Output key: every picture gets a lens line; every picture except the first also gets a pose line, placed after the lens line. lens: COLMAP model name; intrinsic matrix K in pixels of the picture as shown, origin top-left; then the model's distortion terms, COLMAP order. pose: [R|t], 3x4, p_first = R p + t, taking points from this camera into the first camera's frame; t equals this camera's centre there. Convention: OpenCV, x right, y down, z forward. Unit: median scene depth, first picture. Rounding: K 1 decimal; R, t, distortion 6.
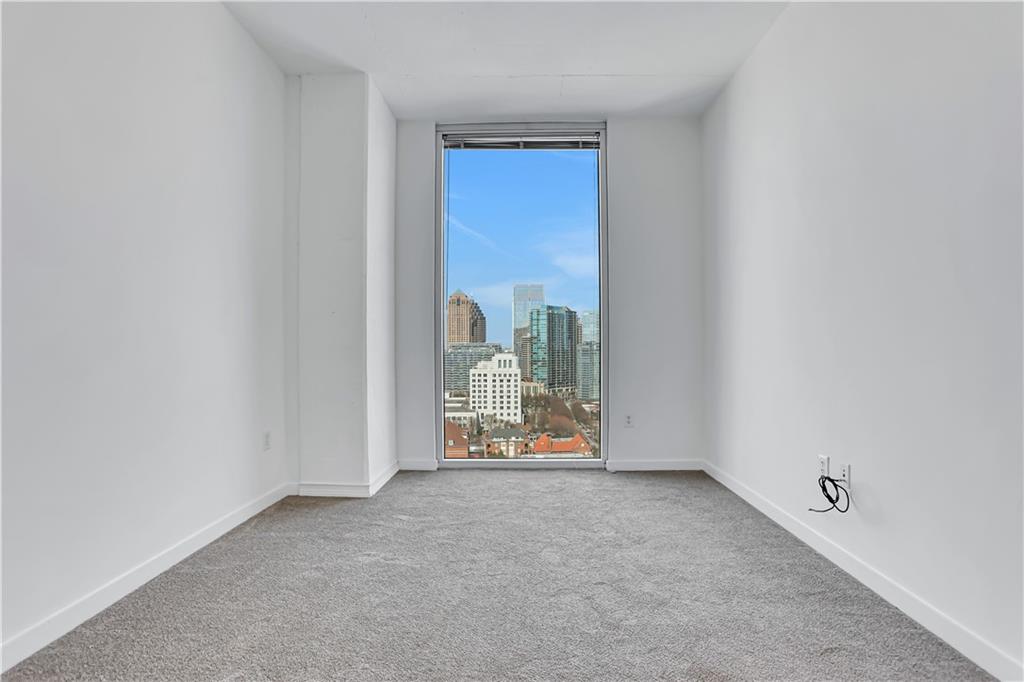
lens RADIAL K [[478.0, 0, 526.3], [0, 478.0, 345.1], [0, 0, 1]] dist [-0.051999, 0.021018]
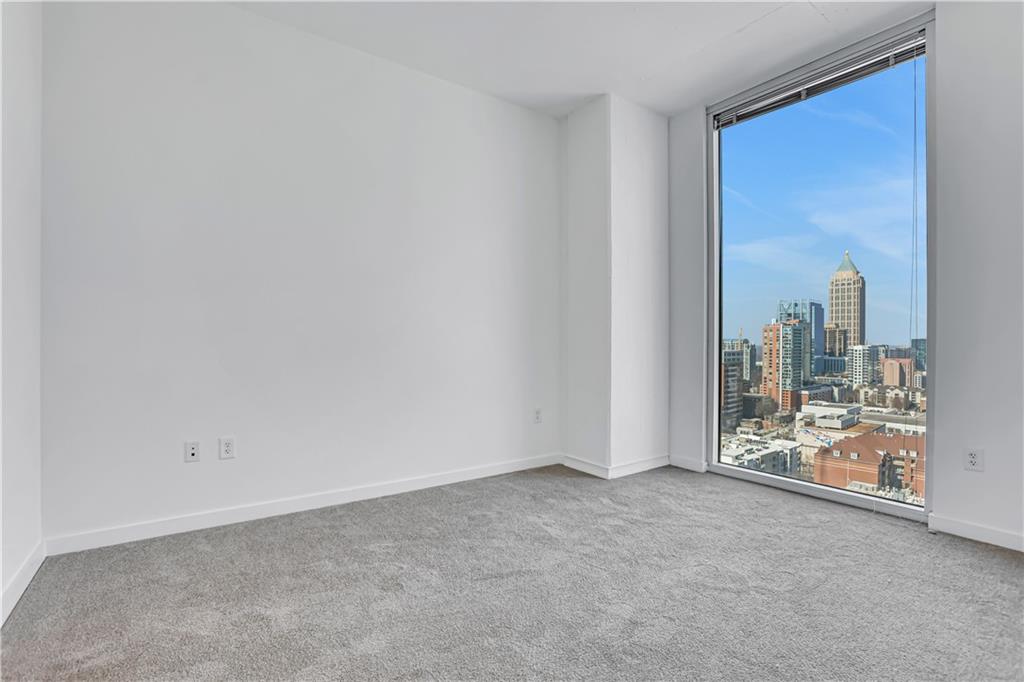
lens RADIAL K [[478.0, 0, 526.5], [0, 478.0, 346.3], [0, 0, 1]] dist [-0.051999, 0.021018]
pose [[0.607078, 0.012807, -0.794539, 0.404366], [-0.002812, 0.999898, 0.013969, -0.002999], [0.794637, -0.006246, 0.607053, 0.166632]]
